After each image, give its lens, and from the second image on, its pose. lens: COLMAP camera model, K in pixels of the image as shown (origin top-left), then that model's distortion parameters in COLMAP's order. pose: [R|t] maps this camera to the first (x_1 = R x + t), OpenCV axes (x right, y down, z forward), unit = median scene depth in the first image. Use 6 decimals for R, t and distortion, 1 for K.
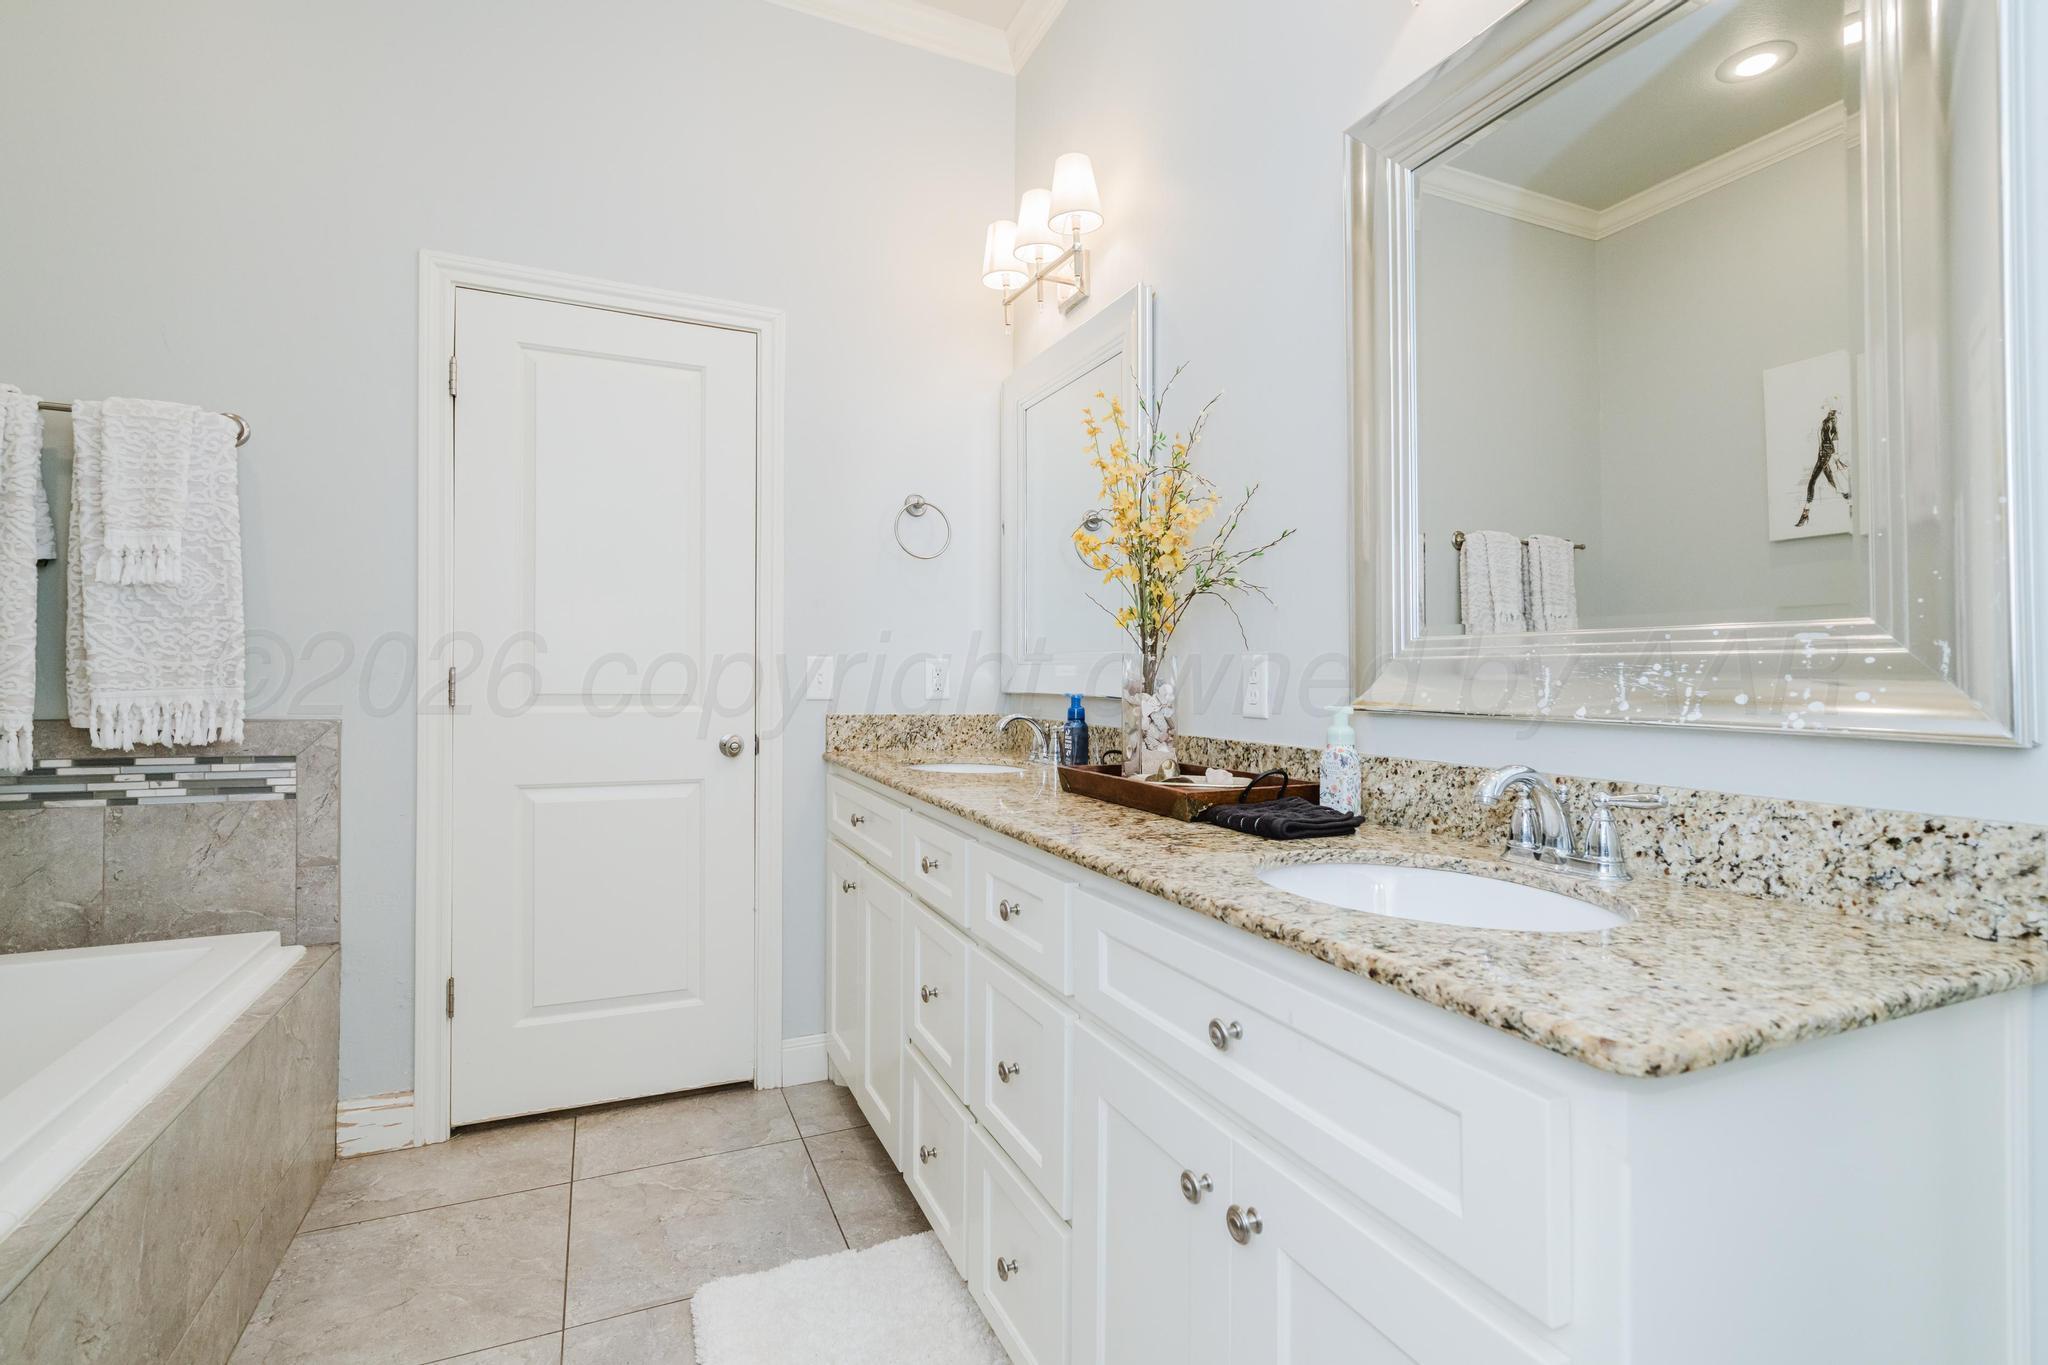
lens RADIAL K [[940.5, 0, 1026.5], [0, 940.5, 664.6], [0, 0, 1]] dist [0.004041, 0.001249]
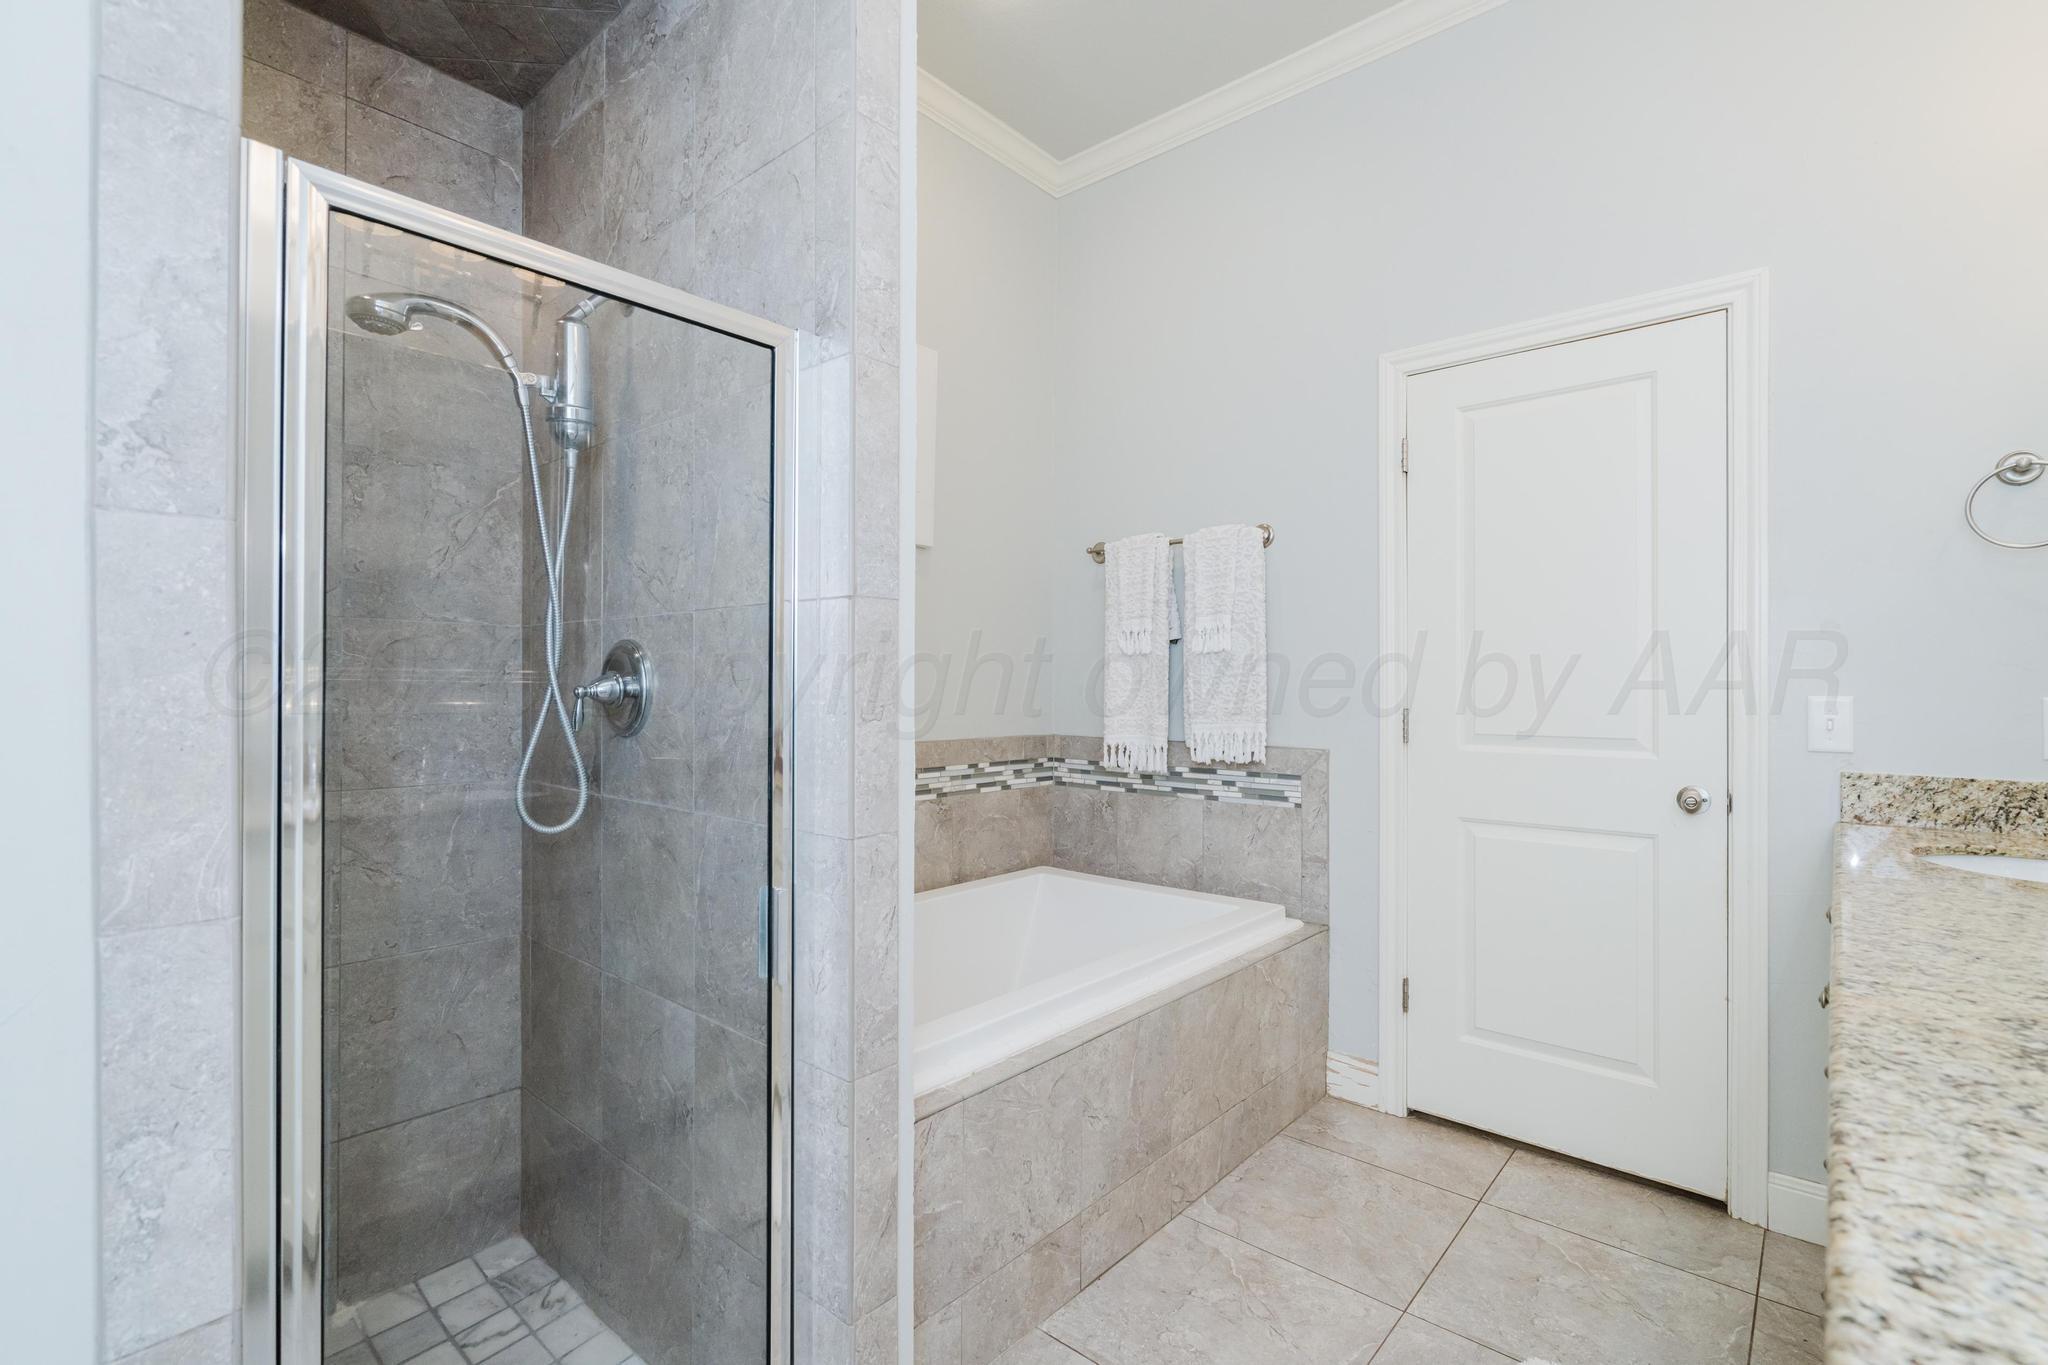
lens RADIAL K [[940.5, 0, 1031.3], [0, 940.5, 694.6], [0, 0, 1]] dist [0.004041, 0.001249]
pose [[0.427203, -0.003885, -0.904148, 0.258239], [0.008470, 0.999964, -0.000294, -0.019488], [0.904116, -0.007532, 0.427220, 0.105625]]
